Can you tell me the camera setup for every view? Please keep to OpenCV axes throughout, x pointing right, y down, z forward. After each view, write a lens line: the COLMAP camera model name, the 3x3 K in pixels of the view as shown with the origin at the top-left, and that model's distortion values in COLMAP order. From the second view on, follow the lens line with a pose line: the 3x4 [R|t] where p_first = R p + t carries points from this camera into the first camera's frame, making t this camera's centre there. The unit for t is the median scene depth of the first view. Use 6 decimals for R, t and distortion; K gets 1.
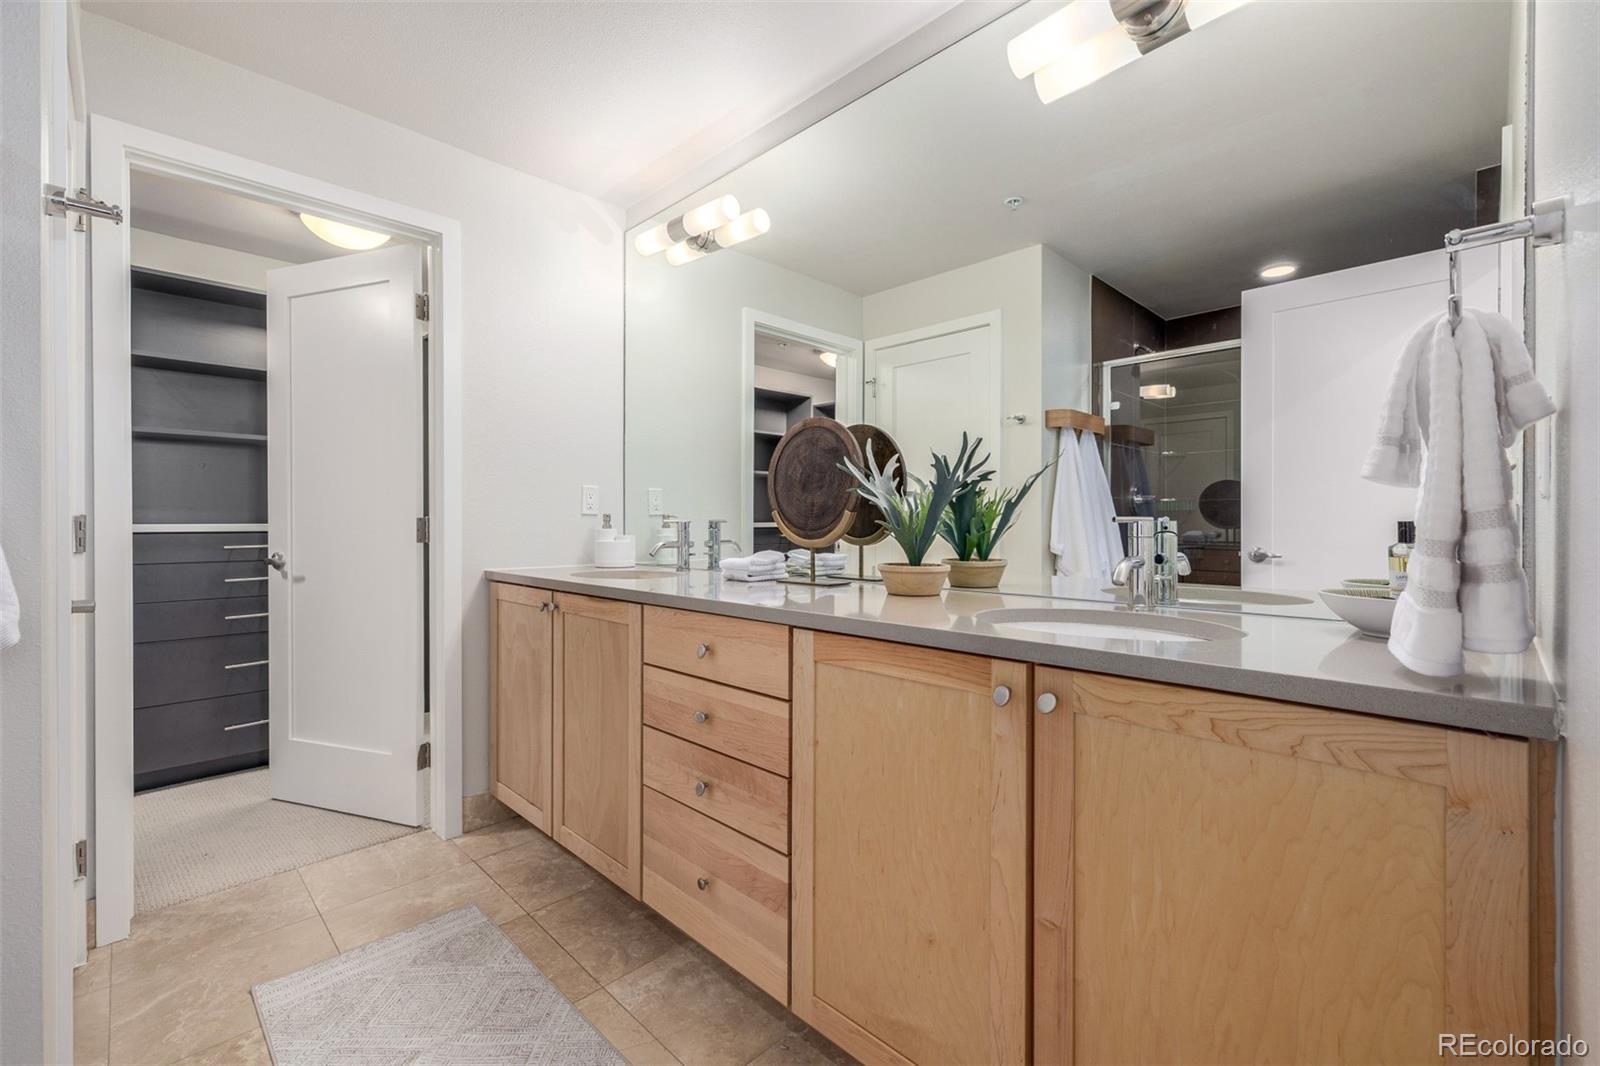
lens RADIAL K [[669.8, 0, 785.7], [0, 669.8, 523.5], [0, 0, 1]] dist [-0.002372, 0.001409]
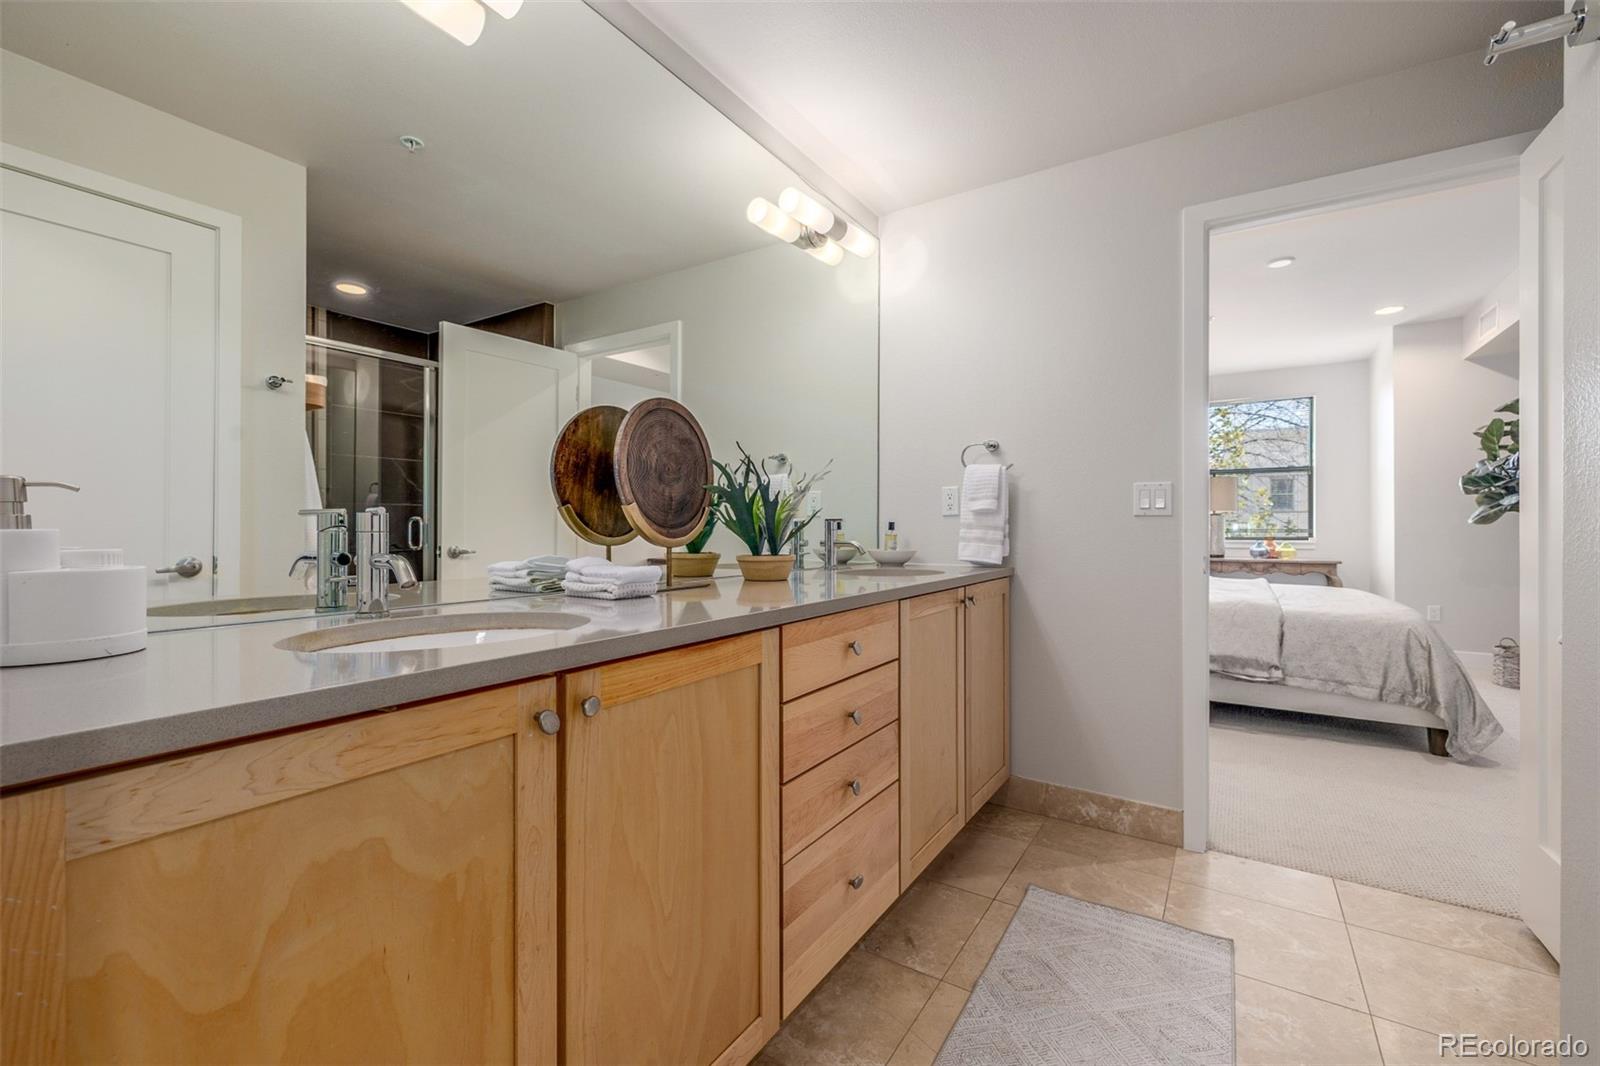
lens RADIAL K [[669.8, 0, 785.8], [0, 669.8, 533.2], [0, 0, 1]] dist [-0.002372, 0.001409]
pose [[-0.191793, -0.006948, 0.981411, -0.948195], [0.001545, 0.999972, 0.007382, 0.012179], [-0.981434, 0.002933, -0.191777, 1.140555]]
